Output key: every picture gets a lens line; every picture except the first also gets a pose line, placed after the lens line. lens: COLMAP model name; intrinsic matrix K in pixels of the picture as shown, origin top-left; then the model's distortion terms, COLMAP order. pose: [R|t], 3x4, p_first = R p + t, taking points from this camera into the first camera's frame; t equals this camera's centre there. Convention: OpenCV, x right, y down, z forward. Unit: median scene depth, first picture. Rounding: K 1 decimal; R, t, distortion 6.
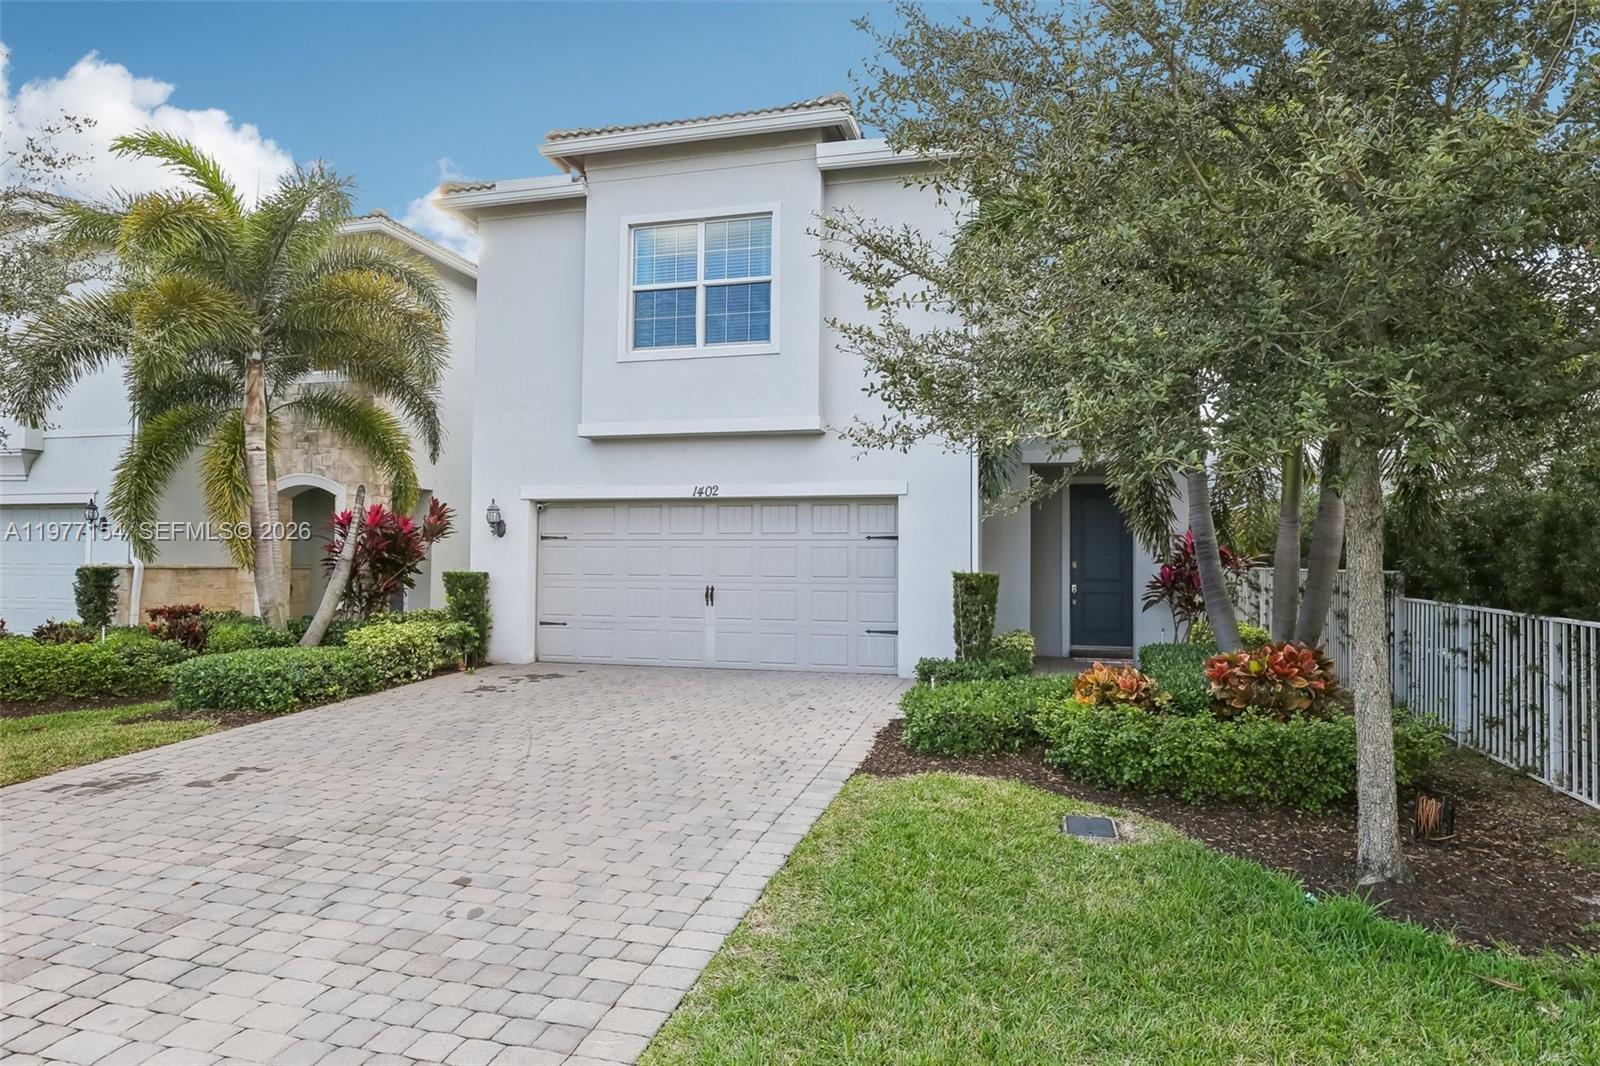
lens RADIAL K [[879.6, 0, 788.7], [0, 879.6, 446.9], [0, 0, 1]] dist [-0.011133, 0.000767]
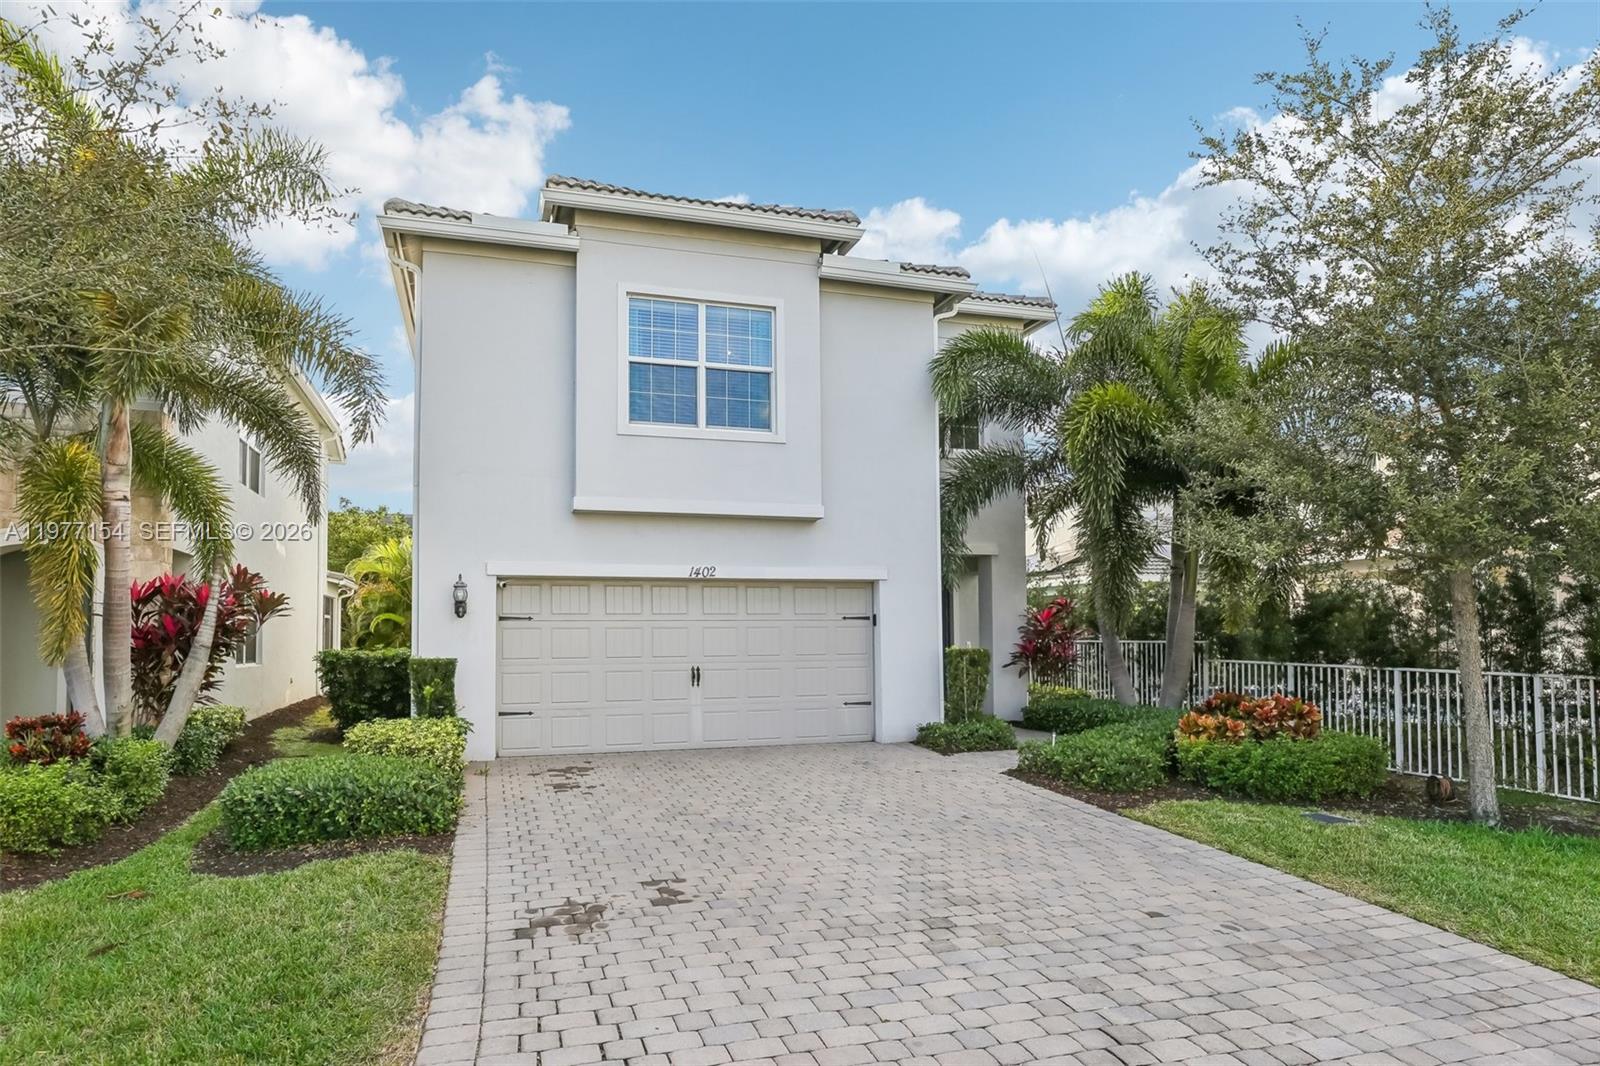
lens RADIAL K [[904.2, 0, 745.5], [0, 904.2, 495.2], [0, 0, 1]] dist [-0.015020, 0.002318]
pose [[0.861668, 0.066347, 0.503116, -0.586352], [-0.053465, 0.997768, -0.040010, 0.001783], [-0.504648, 0.007577, 0.863292, 0.085323]]
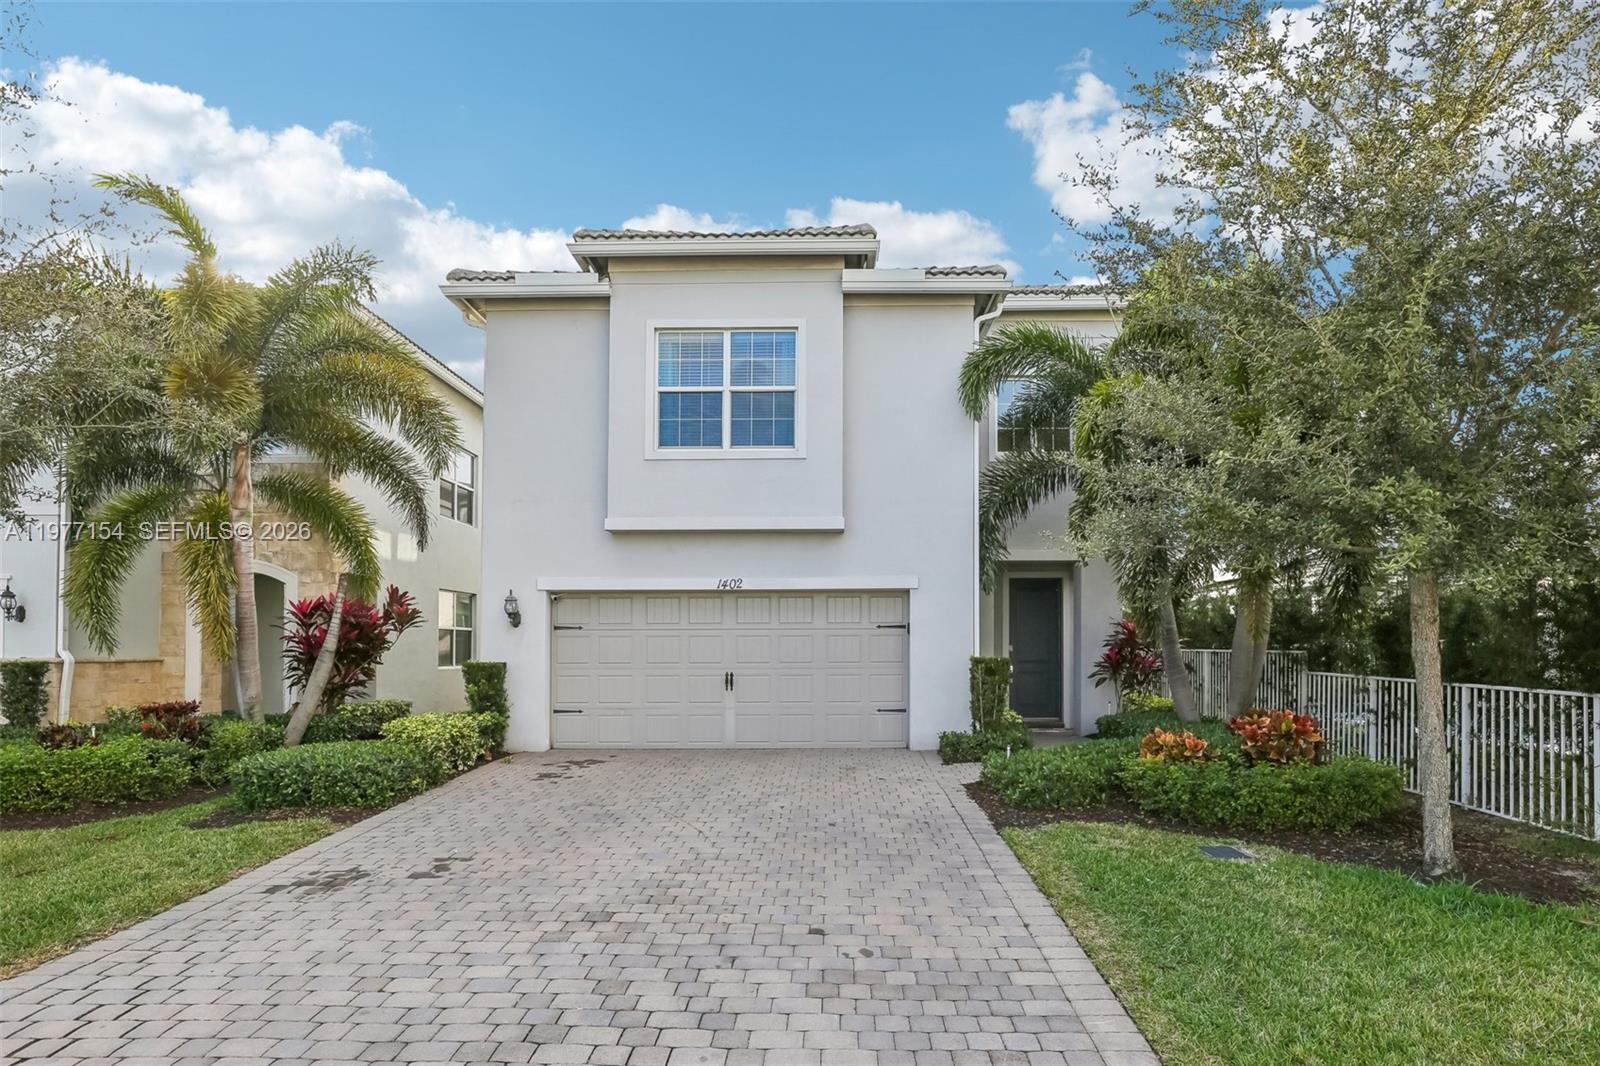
lens RADIAL K [[858.4, 0, 800.0], [0, 858.4, 533.0], [0, 0, 1]] dist [-0.018366, 0.000628]
pose [[0.972723, 0.020298, 0.231081, -0.258831], [-0.020298, 0.999791, -0.002379, -0.010969], [-0.231081, -0.002377, 0.972932, -0.036810]]
